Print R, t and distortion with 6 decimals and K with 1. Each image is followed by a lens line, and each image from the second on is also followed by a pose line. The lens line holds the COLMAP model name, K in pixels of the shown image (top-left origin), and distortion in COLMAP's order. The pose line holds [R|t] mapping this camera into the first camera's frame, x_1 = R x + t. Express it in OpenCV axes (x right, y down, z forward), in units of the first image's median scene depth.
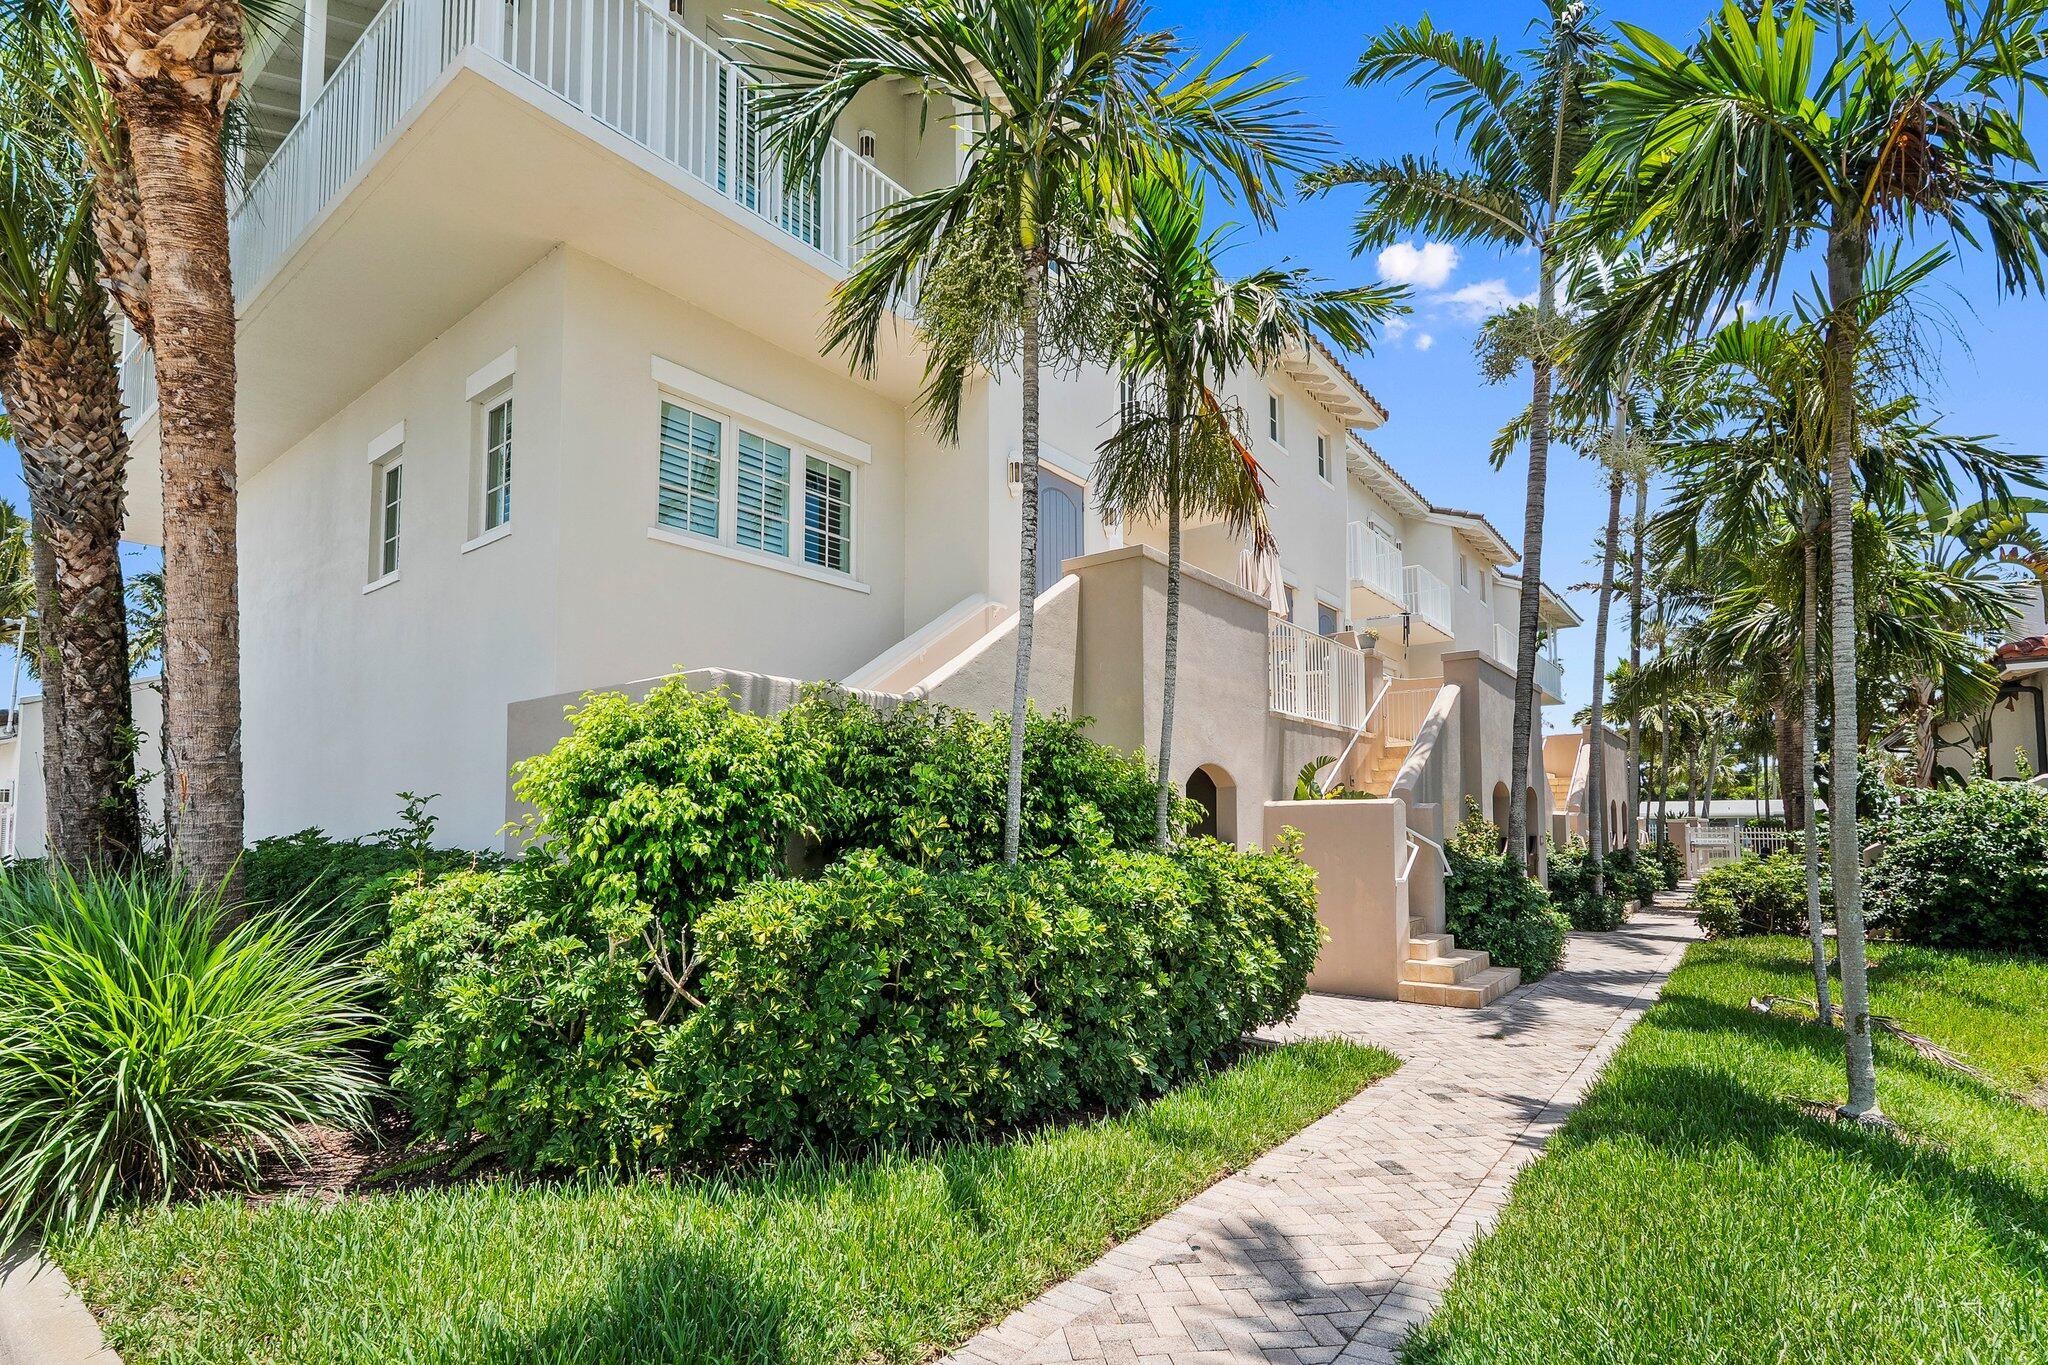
lens RADIAL K [[970.8, 0, 1024.5], [0, 970.8, 777.7], [0, 0, 1]] dist [-0.002578, 0.000556]
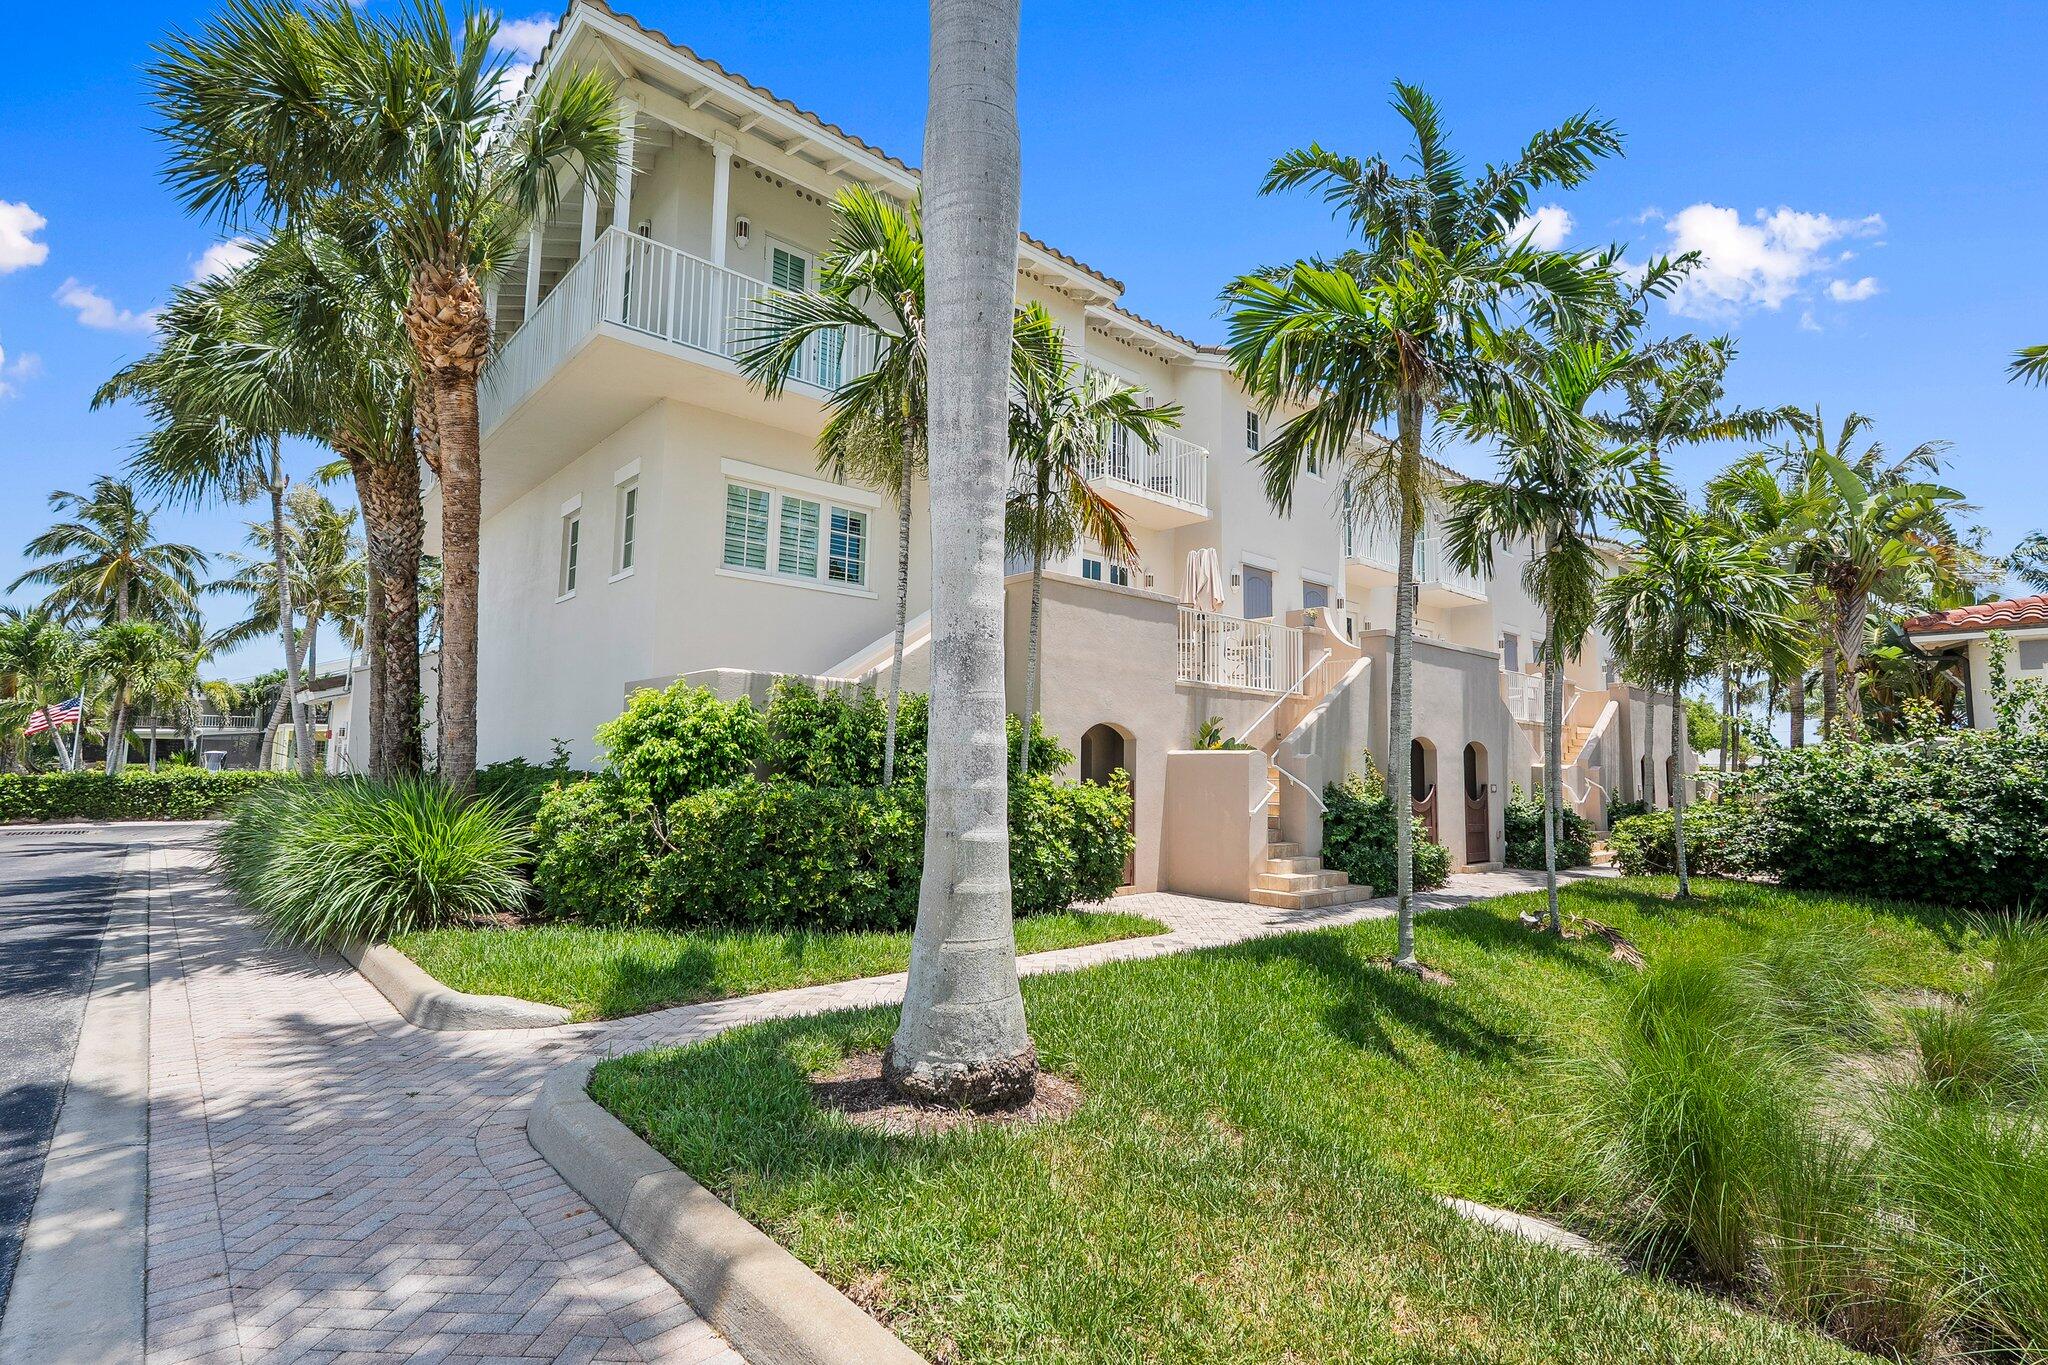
lens RADIAL K [[968.3, 0, 1024.0], [0, 968.3, 682.5], [0, 0, 1]] dist [0.001121, 0.000260]
pose [[0.984535, 0.005070, -0.175115, 0.547066], [-0.011677, 0.999257, -0.036721, -0.033370], [0.174799, 0.038198, 0.983863, -0.641611]]
